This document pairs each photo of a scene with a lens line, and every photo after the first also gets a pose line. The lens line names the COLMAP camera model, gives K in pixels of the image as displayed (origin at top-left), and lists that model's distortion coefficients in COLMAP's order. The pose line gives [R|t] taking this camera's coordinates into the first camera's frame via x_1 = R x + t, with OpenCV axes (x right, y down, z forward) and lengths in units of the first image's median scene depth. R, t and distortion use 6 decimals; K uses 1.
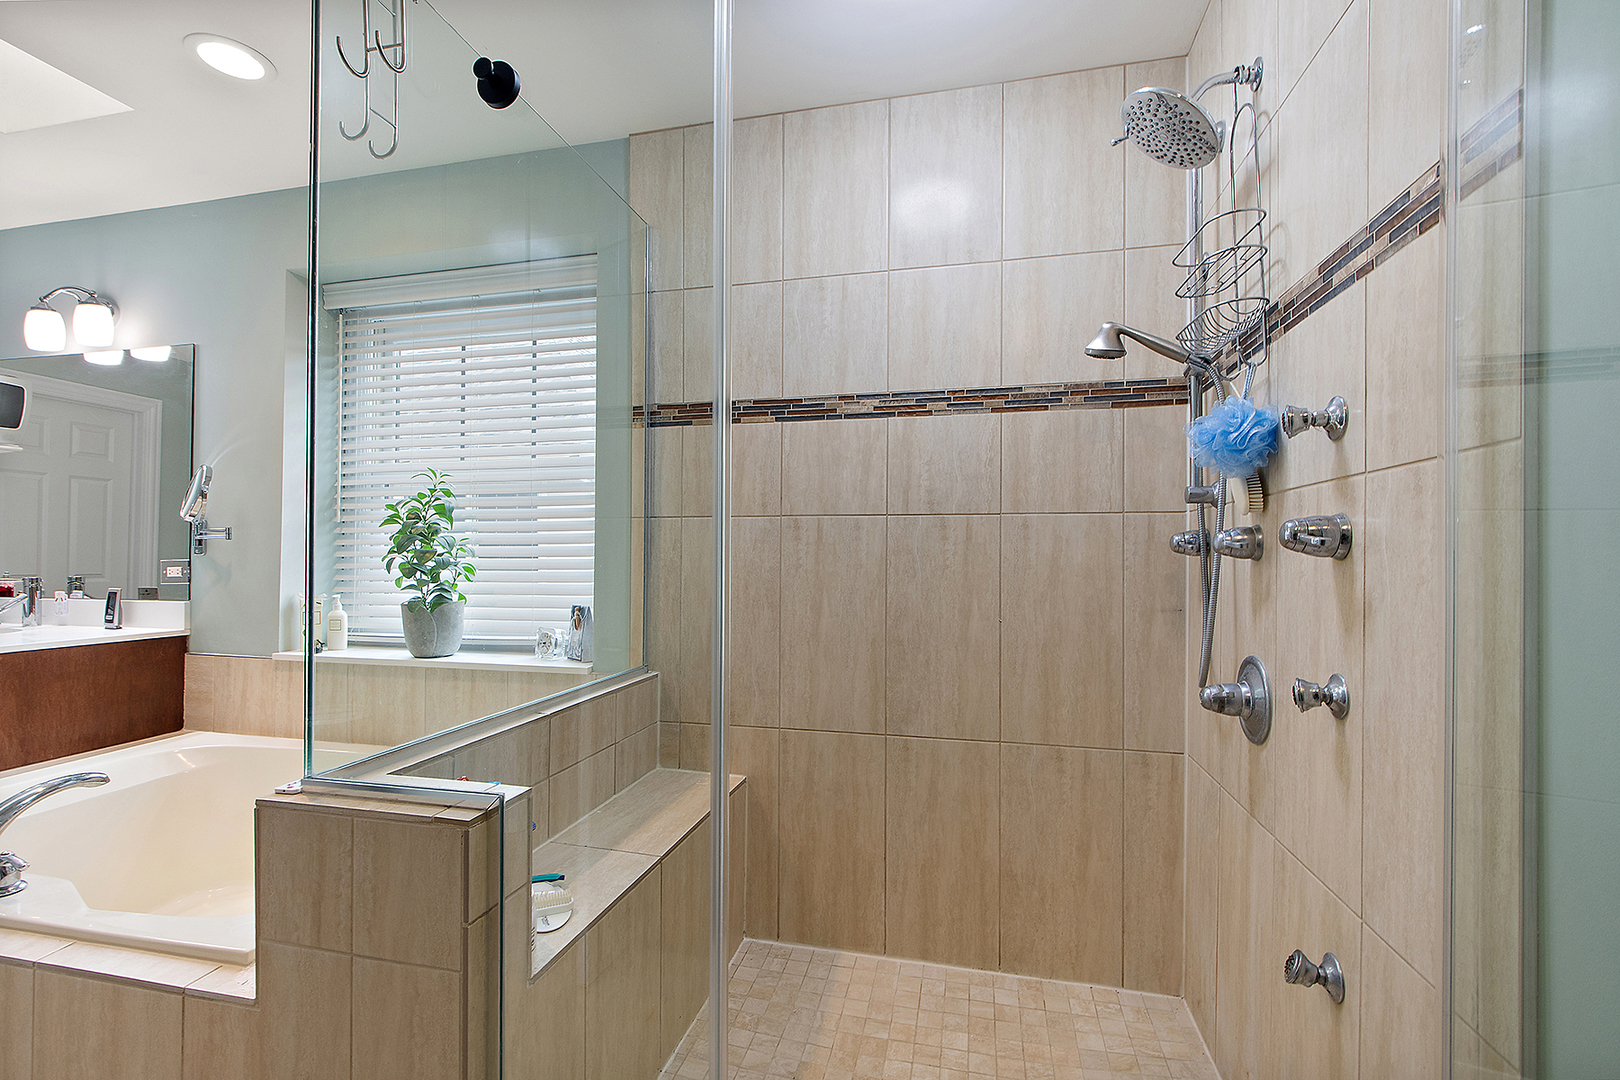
lens RADIAL K [[726.7, 0, 806.8], [0, 726.7, 544.9], [0, 0, 1]] dist [-0.009781, 0.001347]
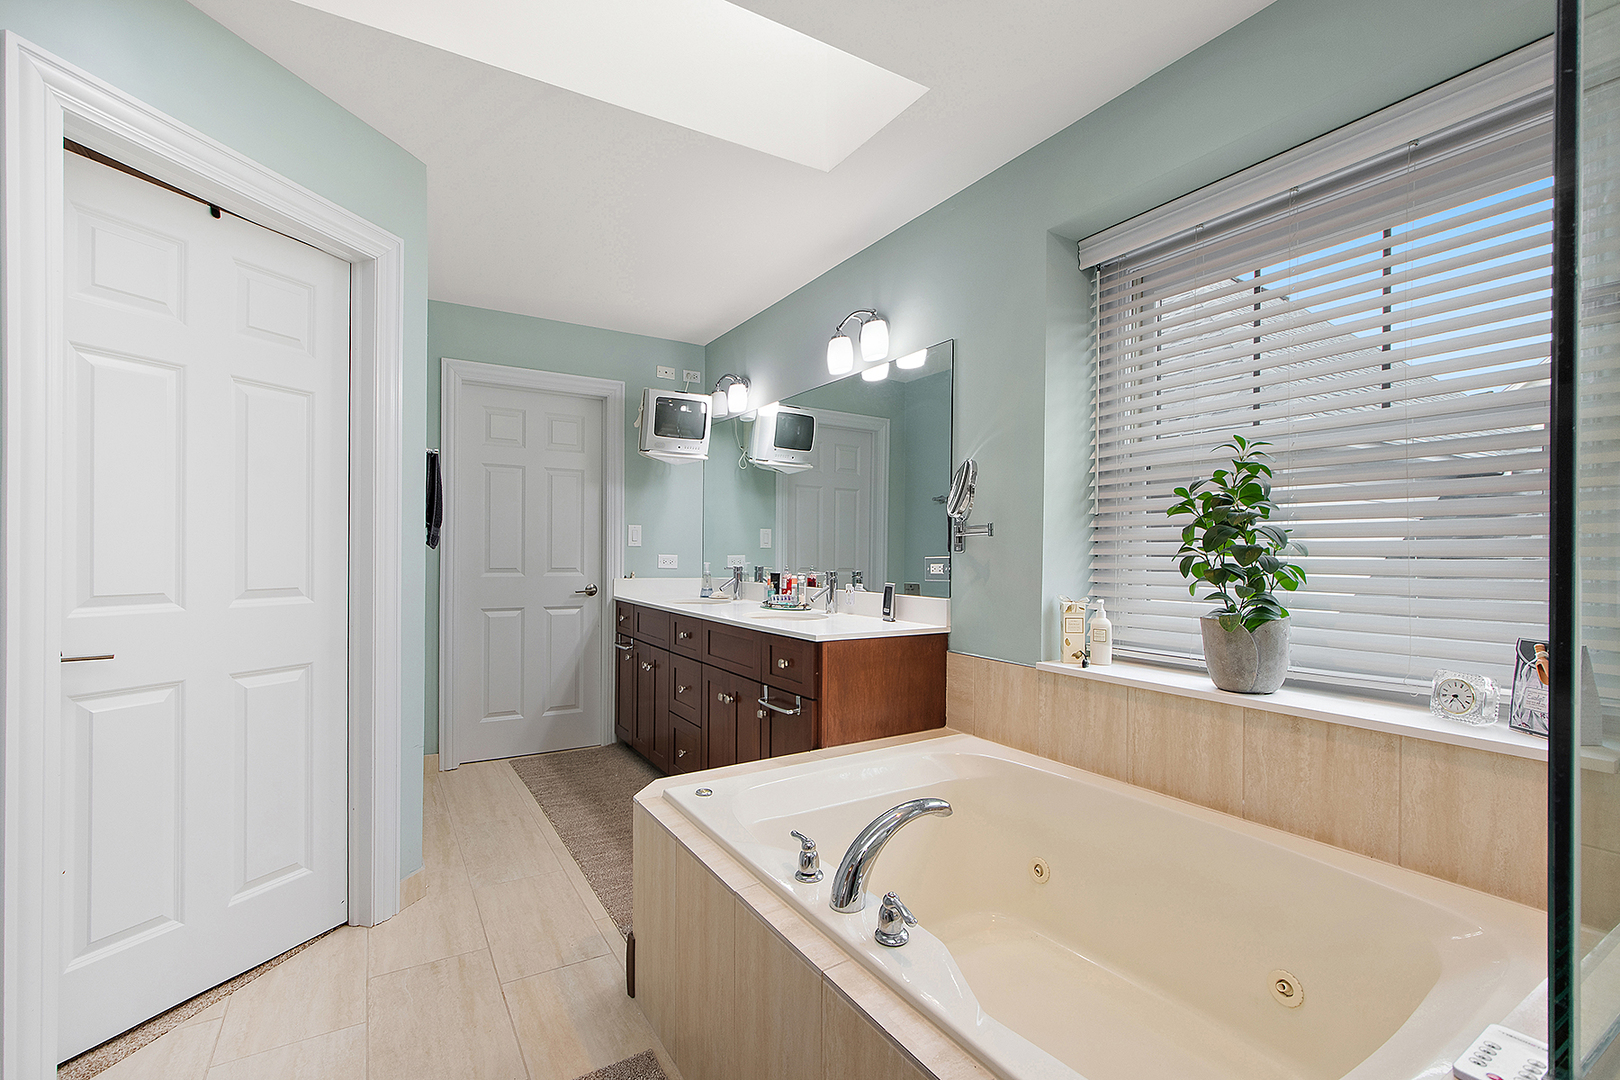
lens RADIAL K [[726.7, 0, 813.3], [0, 726.7, 547.0], [0, 0, 1]] dist [-0.009781, 0.001347]
pose [[0.705787, -0.003236, -0.708417, -0.281277], [0.007385, 0.999969, 0.002790, 0.002130], [0.708386, -0.007201, 0.705789, 0.159471]]
